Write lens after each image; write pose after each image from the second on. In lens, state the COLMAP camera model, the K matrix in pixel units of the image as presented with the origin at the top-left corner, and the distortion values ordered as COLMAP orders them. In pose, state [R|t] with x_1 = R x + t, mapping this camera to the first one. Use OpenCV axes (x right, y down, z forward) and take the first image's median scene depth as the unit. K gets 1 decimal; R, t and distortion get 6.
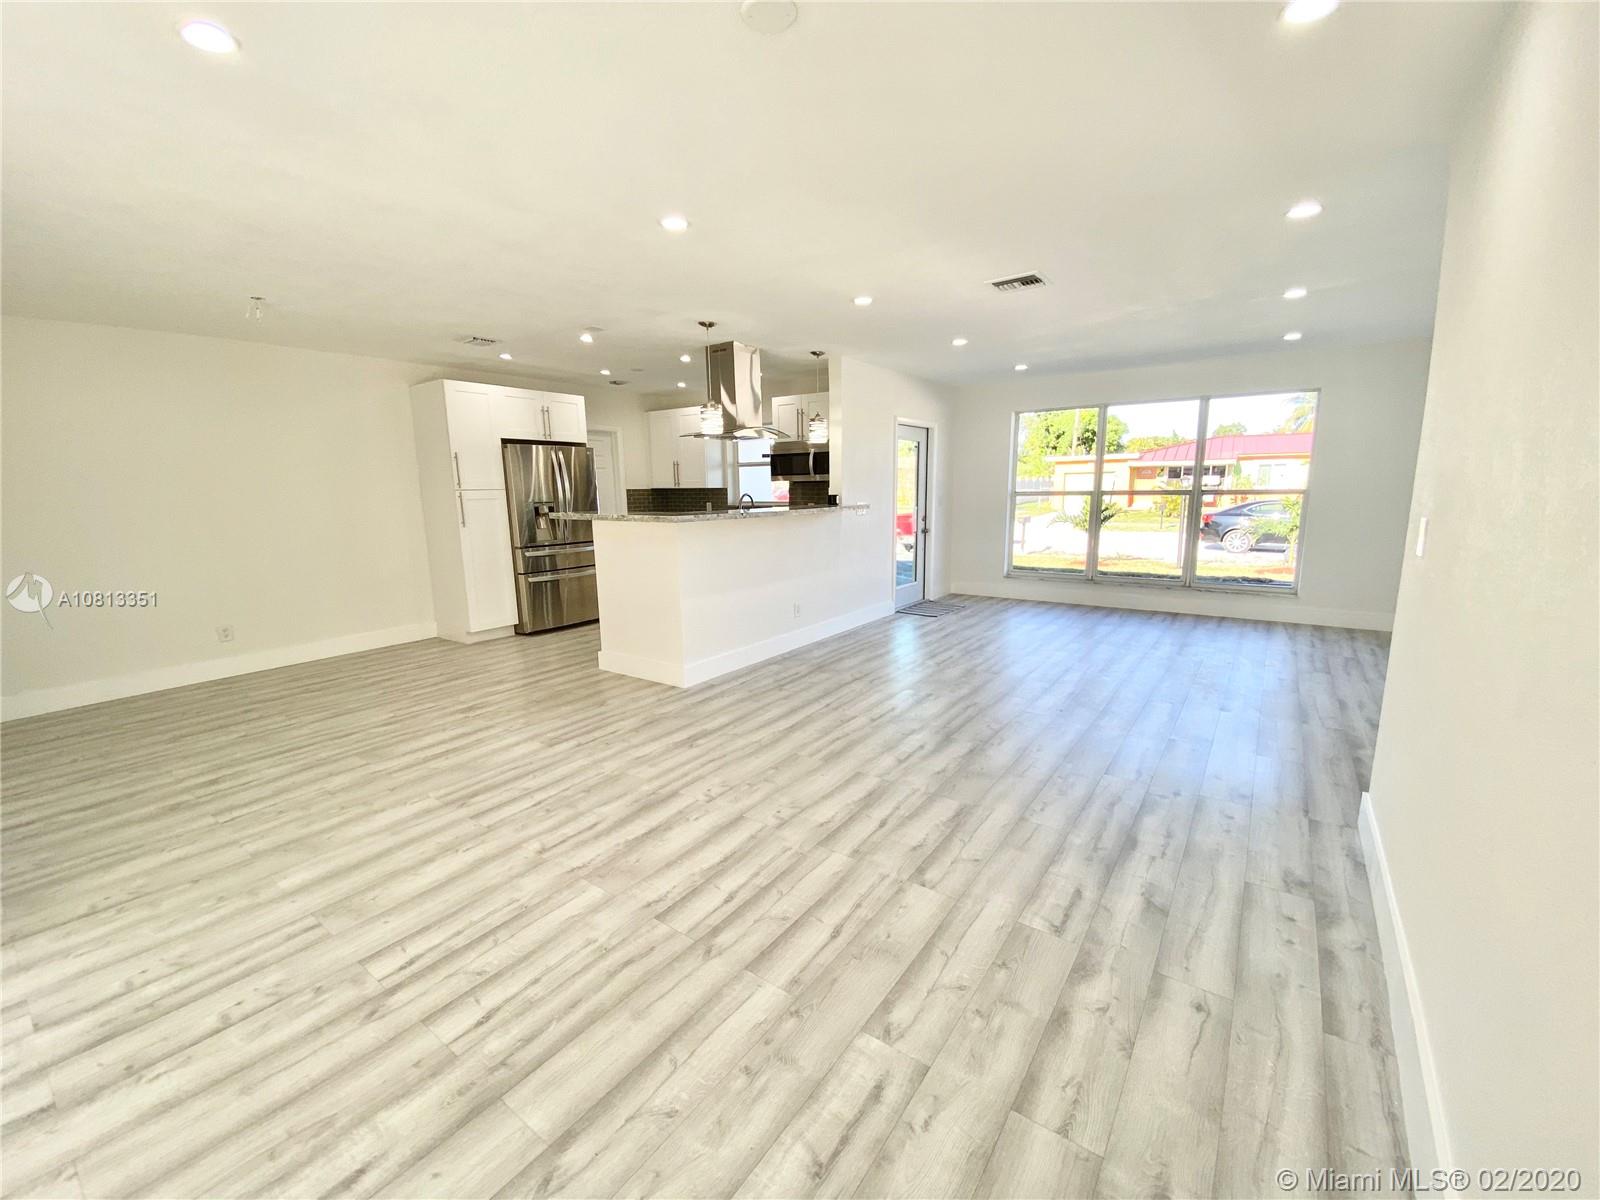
lens RADIAL K [[652.5, 0, 800.0], [0, 652.5, 600.0], [0, 0, 1]] dist [0.012850, -0.018534]
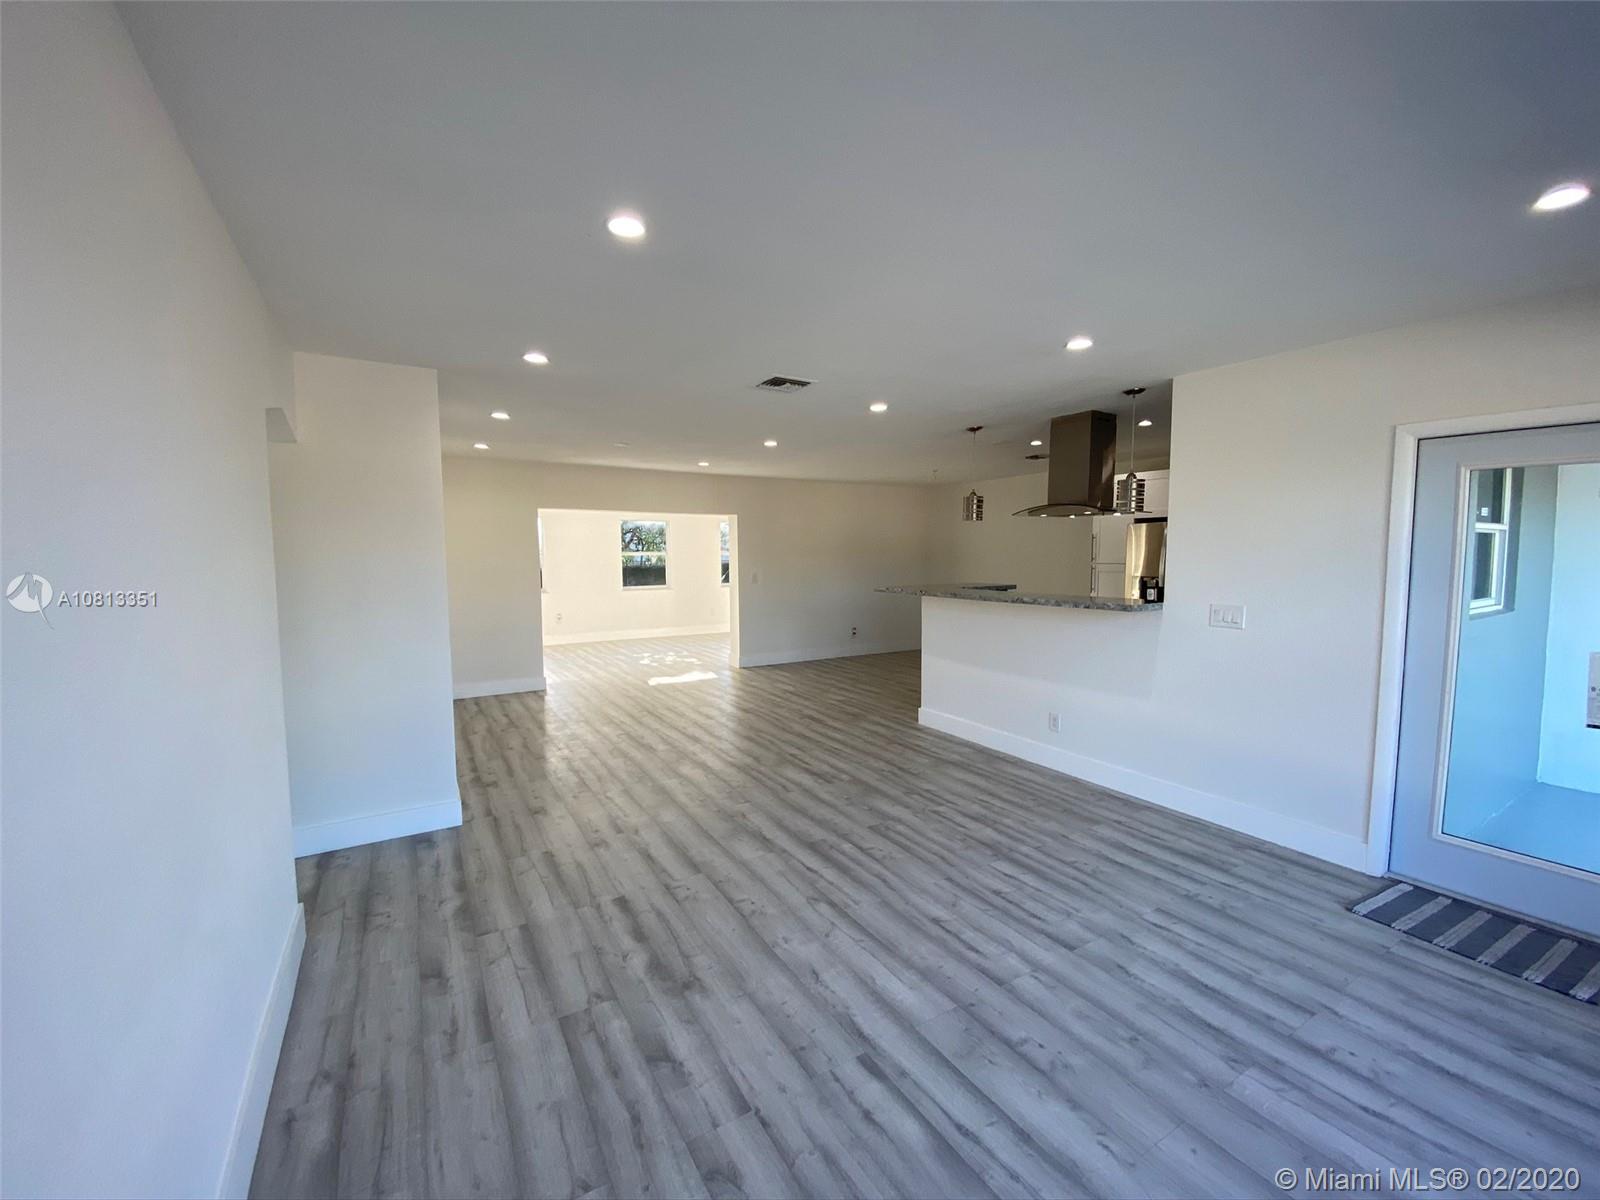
lens RADIAL K [[650.0, 0, 800.0], [0, 650.0, 600.0], [0, 0, 1]] dist [0.032254, -0.036731]
pose [[-0.393676, 0.091984, -0.914635, 1.333040], [-0.148742, 0.975495, 0.162126, -0.342690], [0.907136, 0.199869, -0.370348, 1.530694]]
